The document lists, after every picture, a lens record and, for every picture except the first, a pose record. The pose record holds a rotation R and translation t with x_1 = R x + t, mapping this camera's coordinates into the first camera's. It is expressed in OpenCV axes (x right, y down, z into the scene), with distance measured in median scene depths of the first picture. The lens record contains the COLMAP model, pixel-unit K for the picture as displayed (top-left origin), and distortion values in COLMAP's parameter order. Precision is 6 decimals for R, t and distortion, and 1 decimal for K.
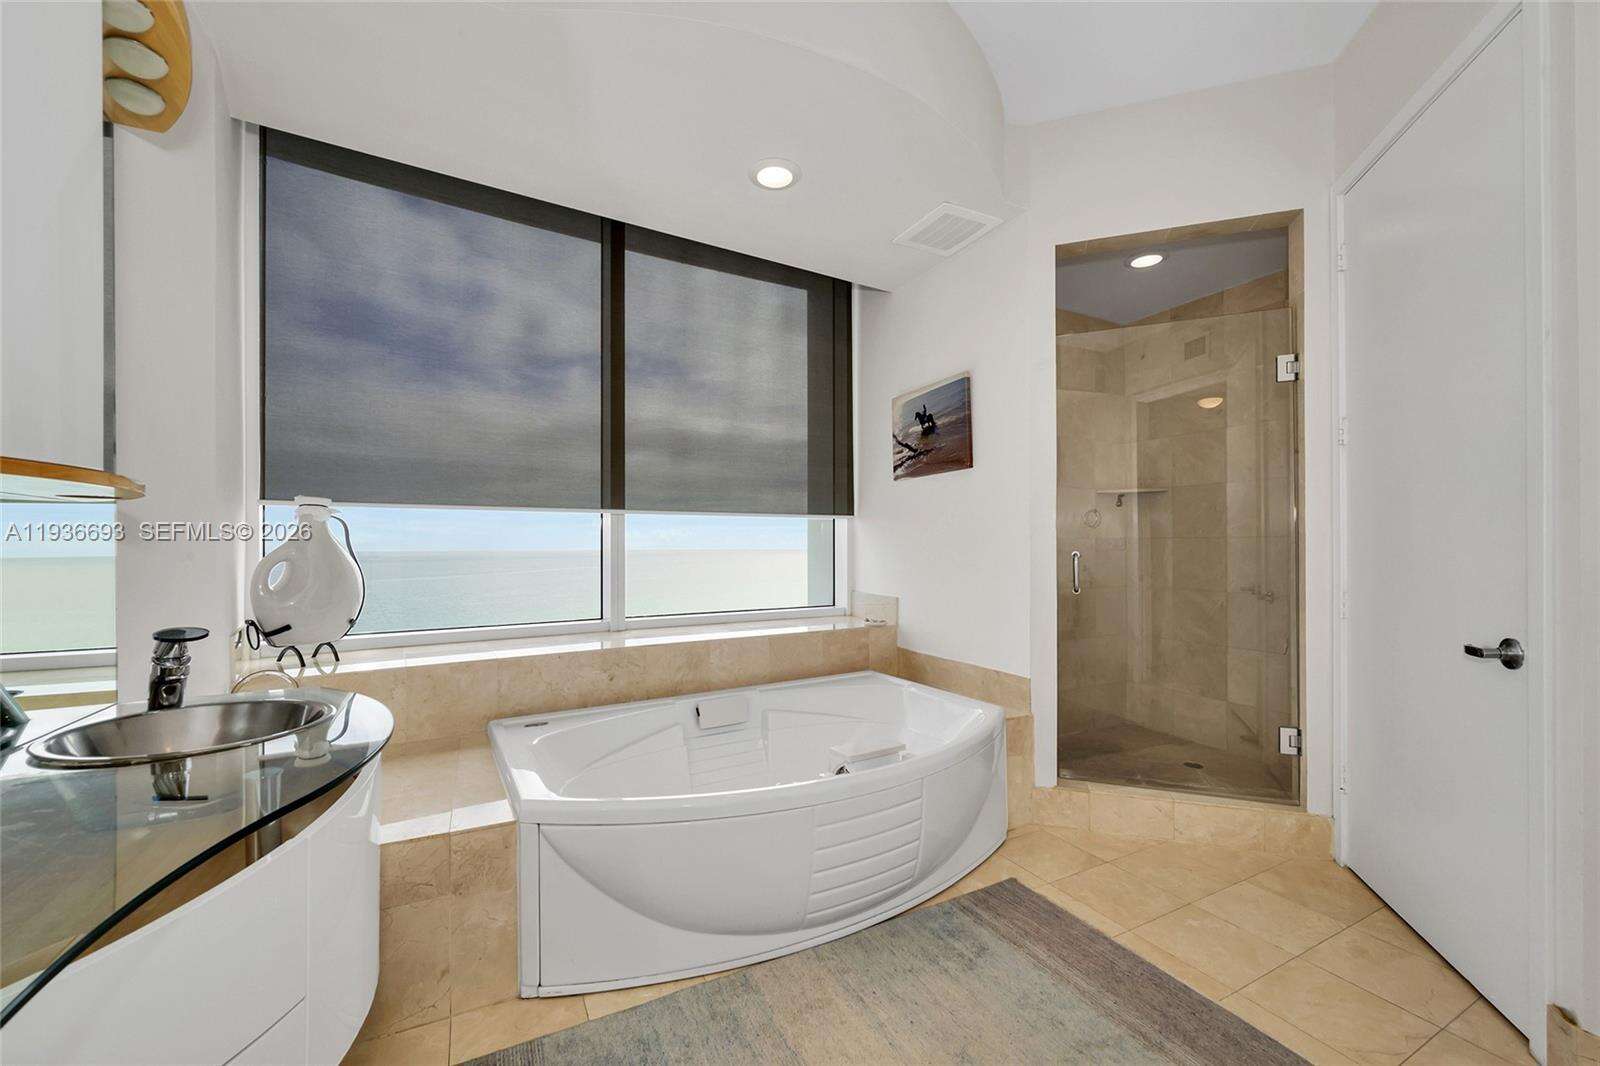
lens RADIAL K [[636.1, 0, 722.2], [0, 636.1, 544.8], [0, 0, 1]] dist [-0.000840, 0.000006]
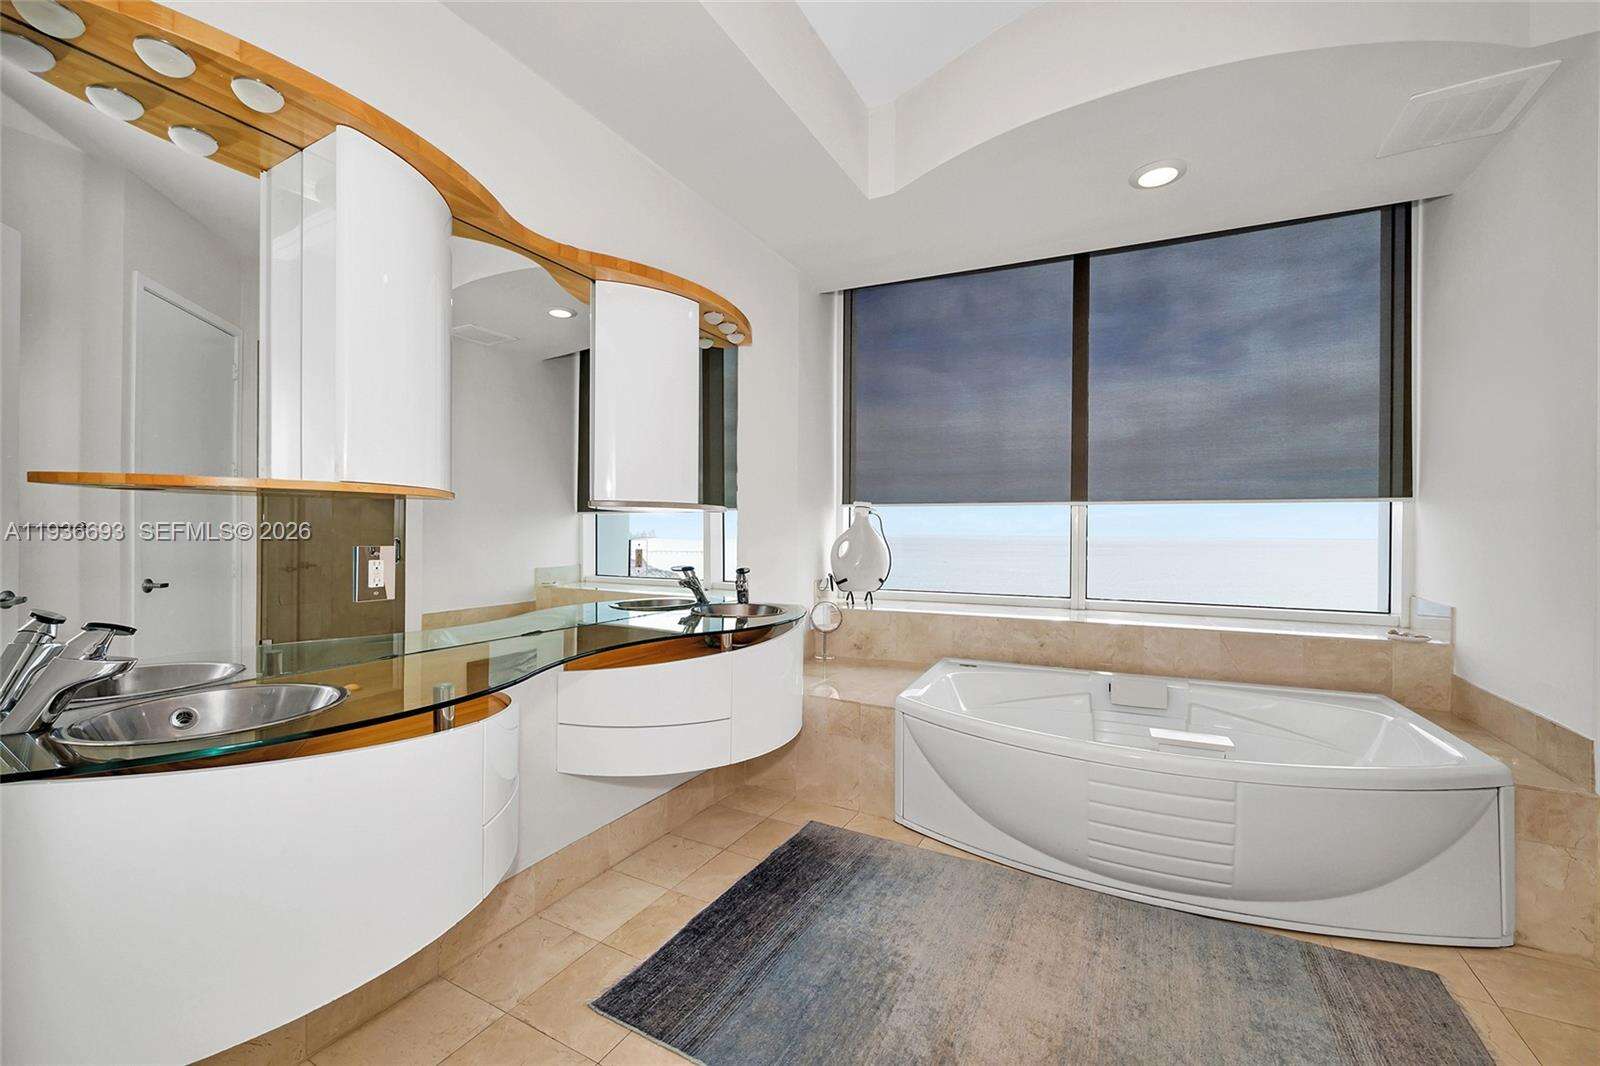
lens RADIAL K [[628.8, 0, 790.9], [0, 628.8, 532.5], [0, 0, 1]] dist [0.000602, 0.000038]
pose [[0.568195, 0.009057, -0.822844, 0.534303], [-0.009629, 0.999944, 0.004358, -0.000941], [0.822838, 0.005447, 0.568250, -0.059945]]
